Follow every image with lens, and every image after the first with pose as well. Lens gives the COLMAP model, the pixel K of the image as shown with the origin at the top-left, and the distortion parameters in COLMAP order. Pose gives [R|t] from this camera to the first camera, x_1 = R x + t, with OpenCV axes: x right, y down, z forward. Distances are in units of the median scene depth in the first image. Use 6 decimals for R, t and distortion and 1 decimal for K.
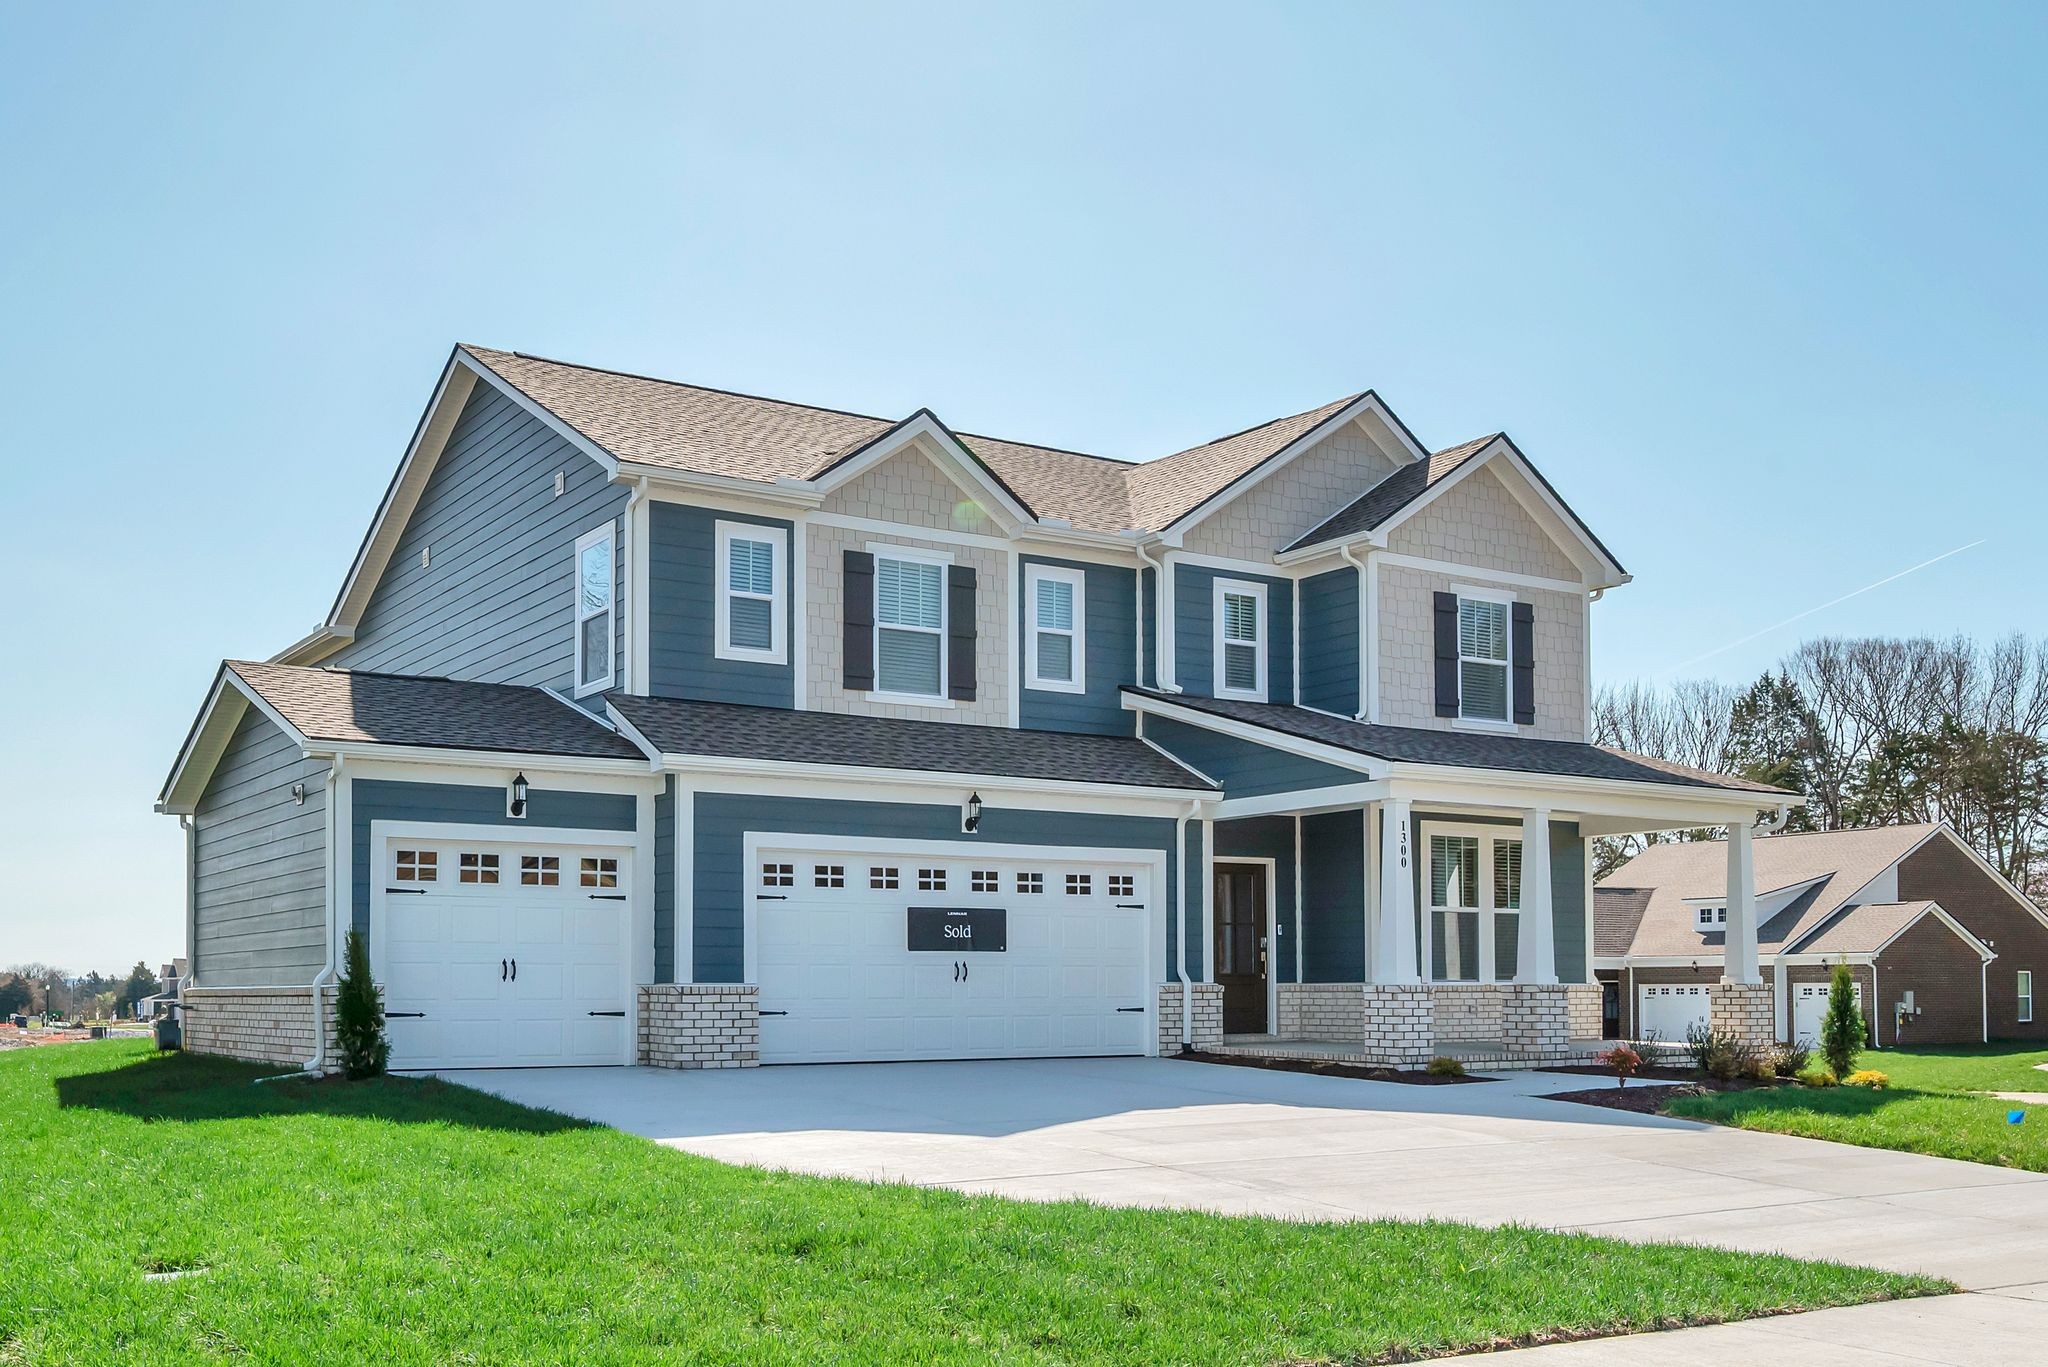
lens RADIAL K [[2047.2, 0, 1020.1], [0, 2047.2, 696.2], [0, 0, 1]] dist [-0.004423, 0.000000]
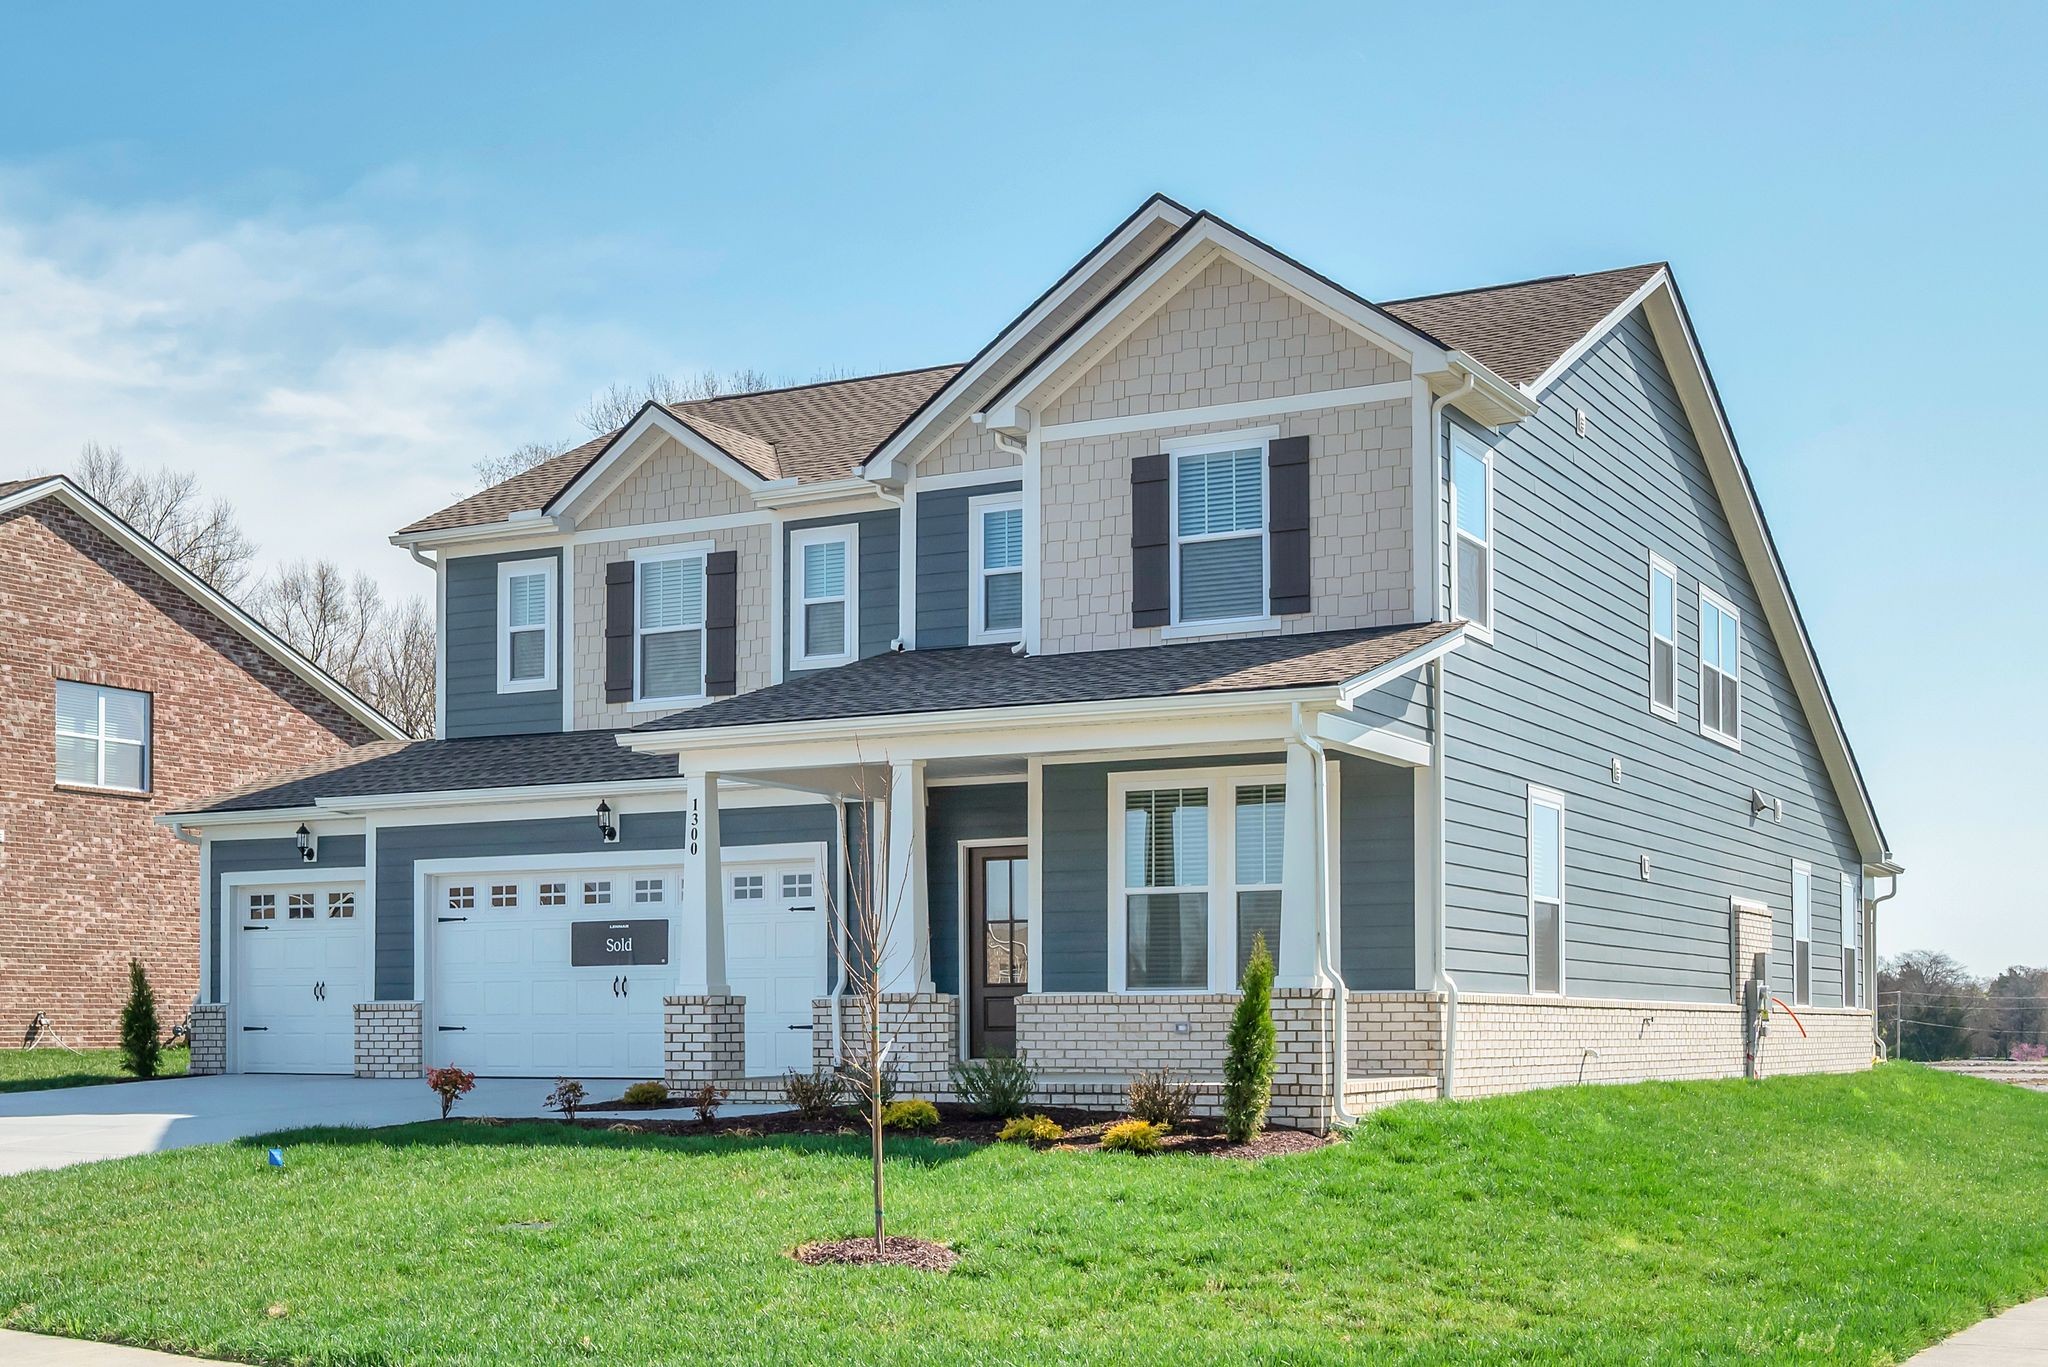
lens RADIAL K [[2498.6, 0, 1022.5], [0, 2498.6, 676.0], [0, 0, 1]] dist [-0.015721, 0.000000]
pose [[0.476634, -0.121212, -0.870705, 1.041286], [0.129017, 0.989369, -0.067106, 0.088316], [0.869583, -0.080351, 0.487205, 0.571787]]
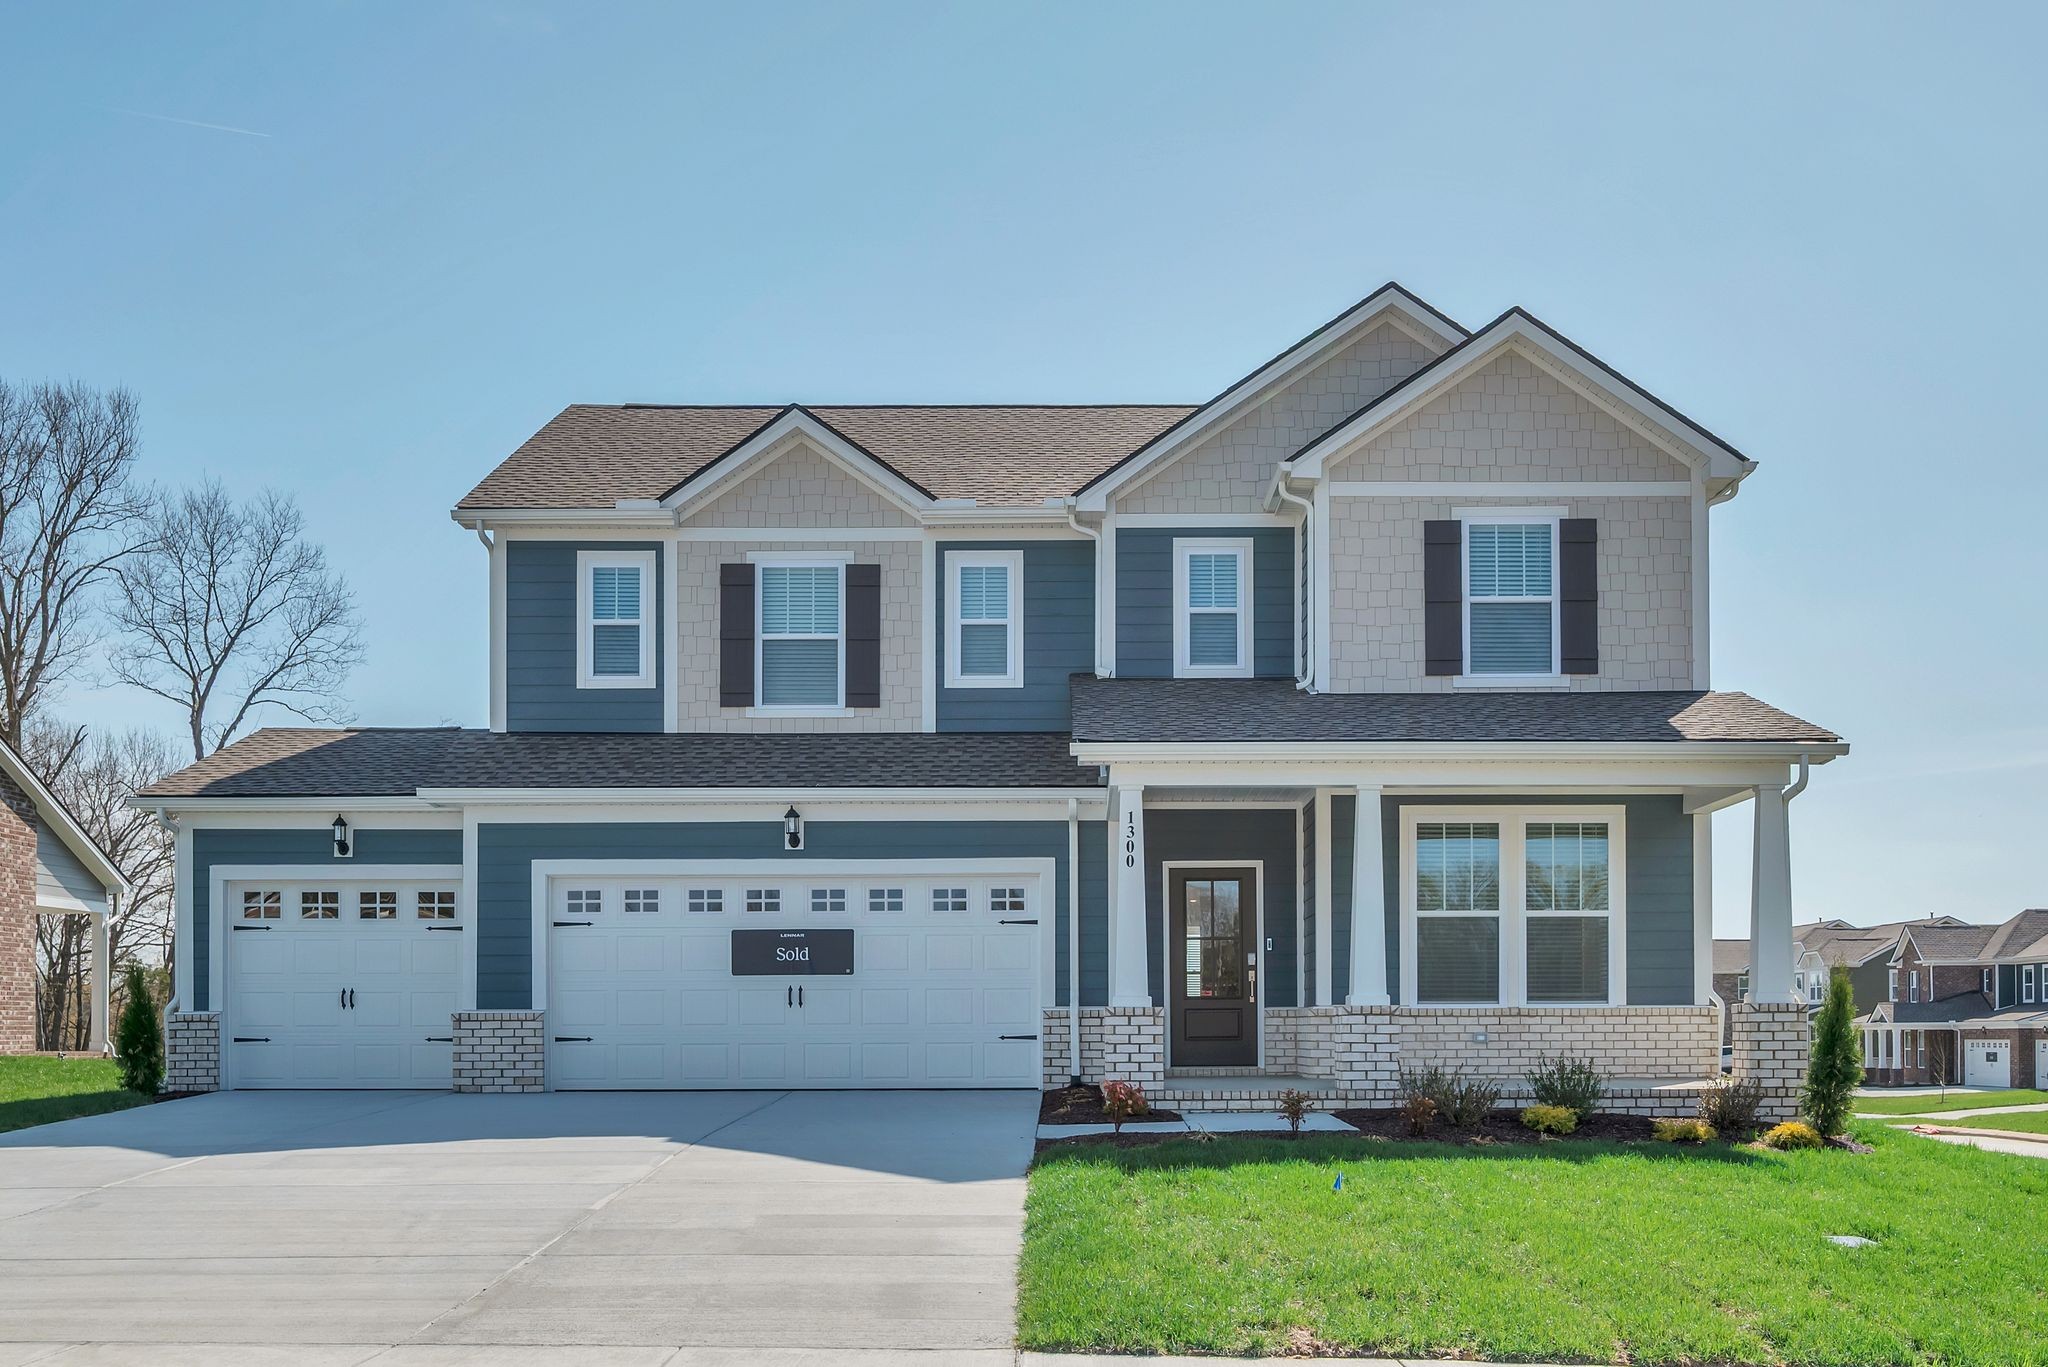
lens RADIAL K [[2161.2, 0, 1062.0], [0, 2161.2, 761.4], [0, 0, 1]] dist [-0.014497, 0.000000]
pose [[0.833273, -0.068811, -0.548563, 0.593829], [0.081038, 0.996709, -0.001928, 0.036297], [0.546890, -0.042848, 0.836107, 0.225806]]
